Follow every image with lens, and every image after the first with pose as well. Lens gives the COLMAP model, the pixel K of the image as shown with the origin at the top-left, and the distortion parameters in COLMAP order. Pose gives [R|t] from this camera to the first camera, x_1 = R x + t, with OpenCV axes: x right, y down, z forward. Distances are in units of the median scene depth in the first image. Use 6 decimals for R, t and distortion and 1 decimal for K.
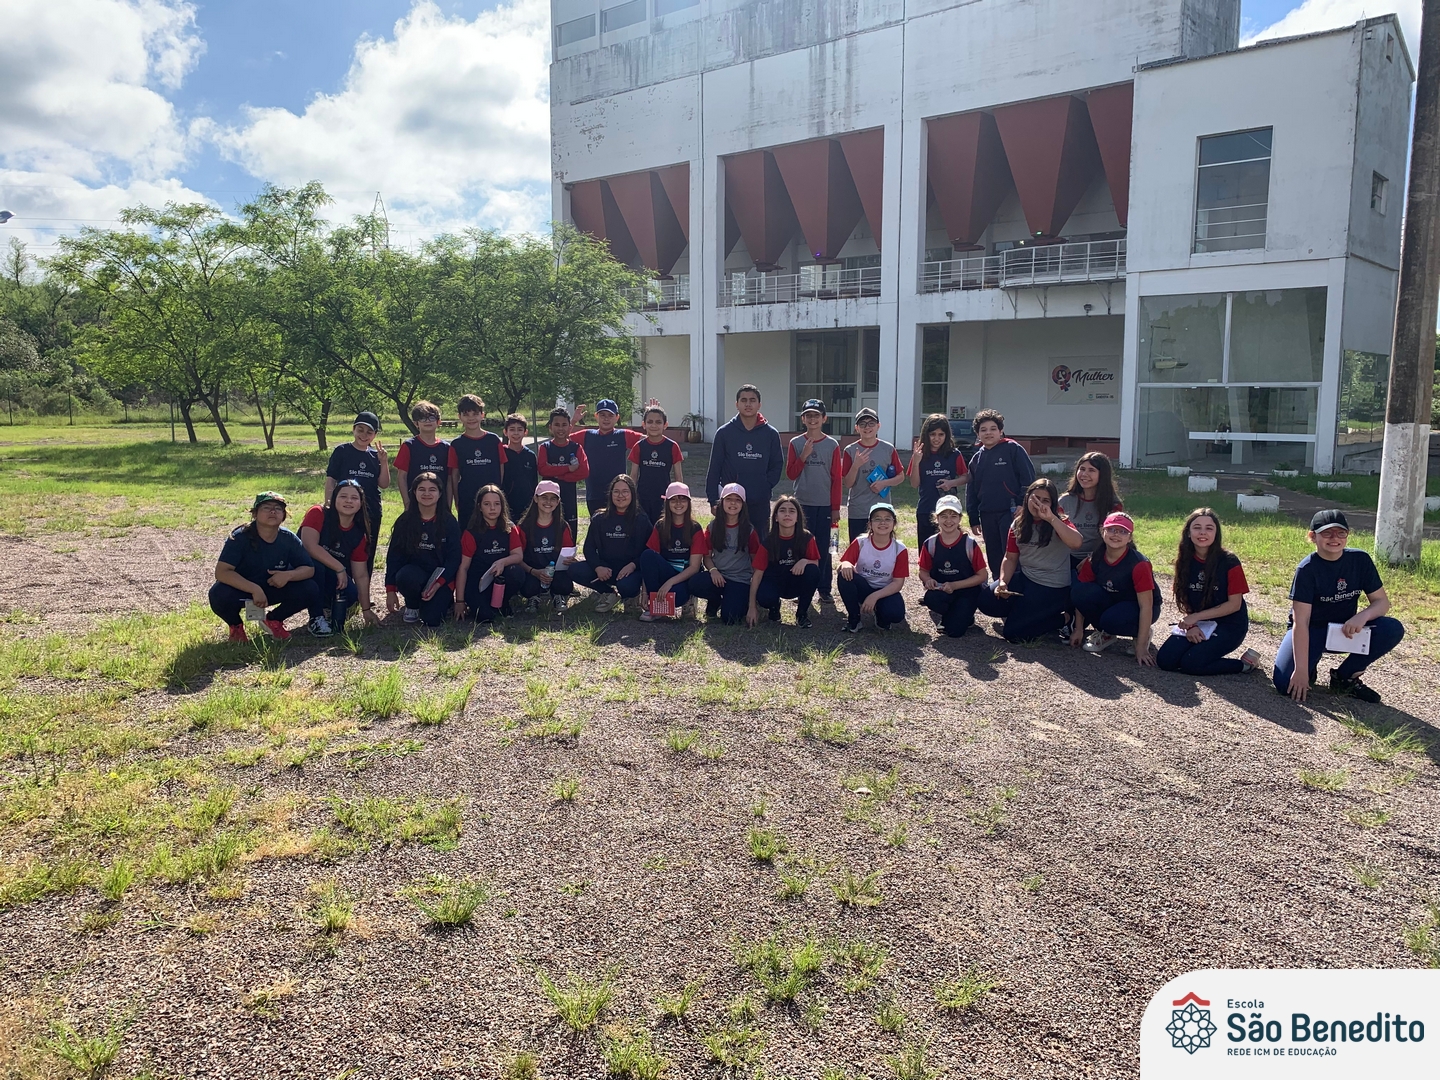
lens RADIAL K [[1092.6, 0, 717.8], [0, 1092.6, 526.8], [0, 0, 1]] dist [0.024574, -0.019587]
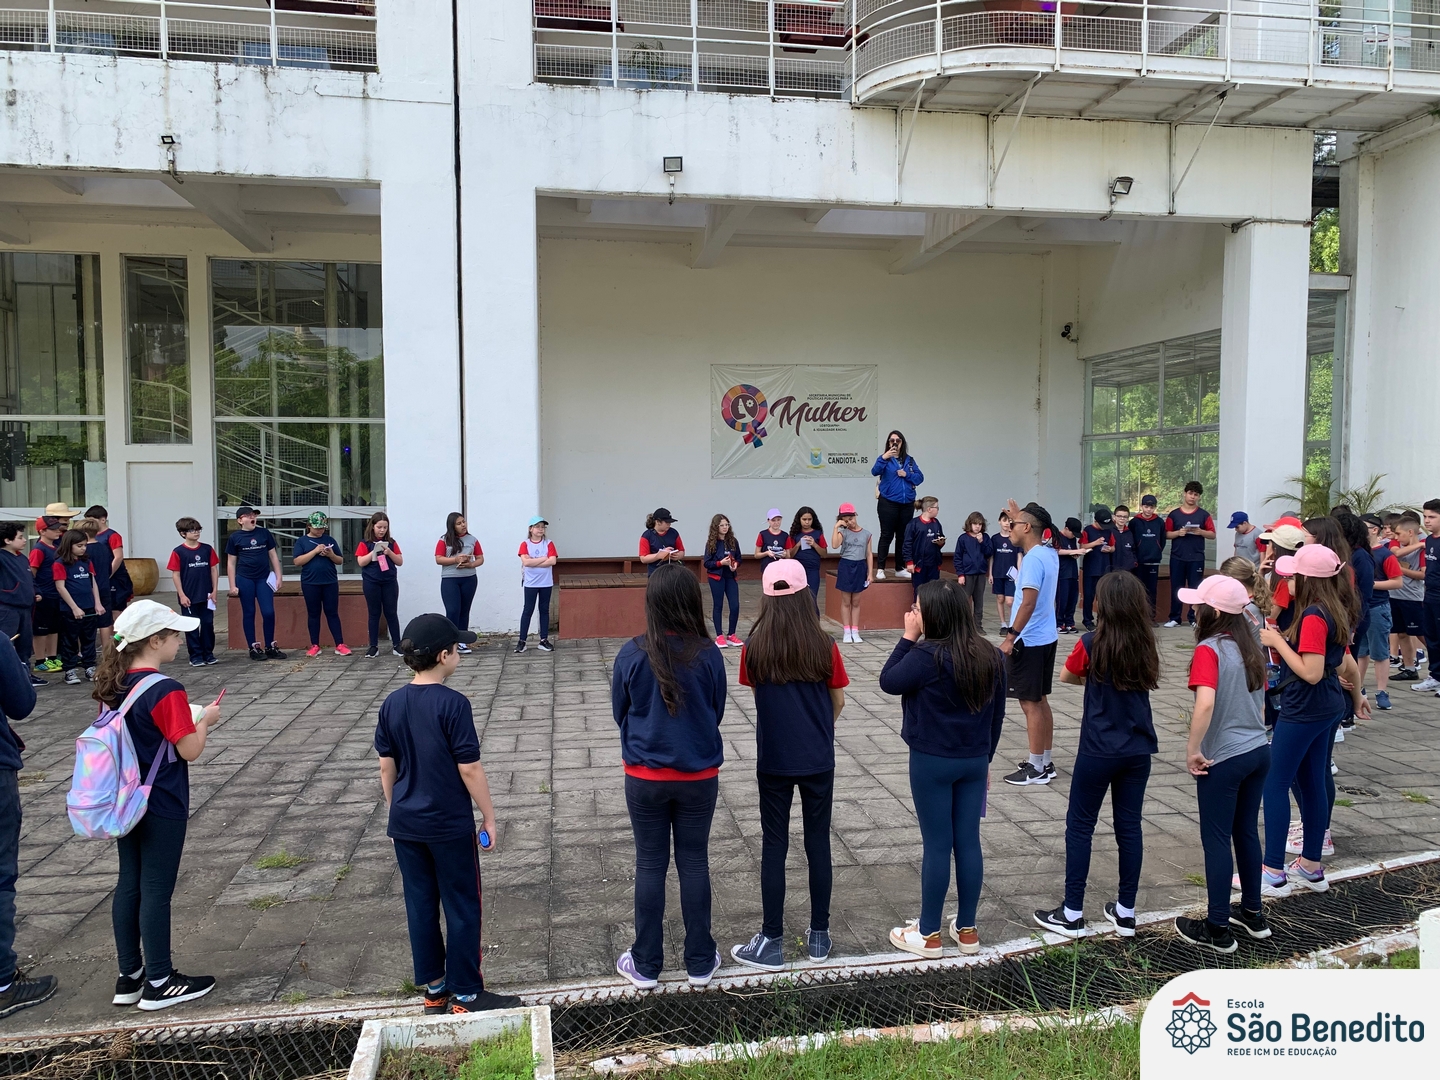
lens RADIAL K [[1092.6, 0, 729.0], [0, 1092.6, 539.2], [0, 0, 1]] dist [0.024574, -0.019587]
pose [[0.629568, -0.035357, 0.776140, -0.022530], [0.097468, 0.994666, -0.033750, -0.148559], [-0.770807, 0.096897, 0.629657, 1.467540]]
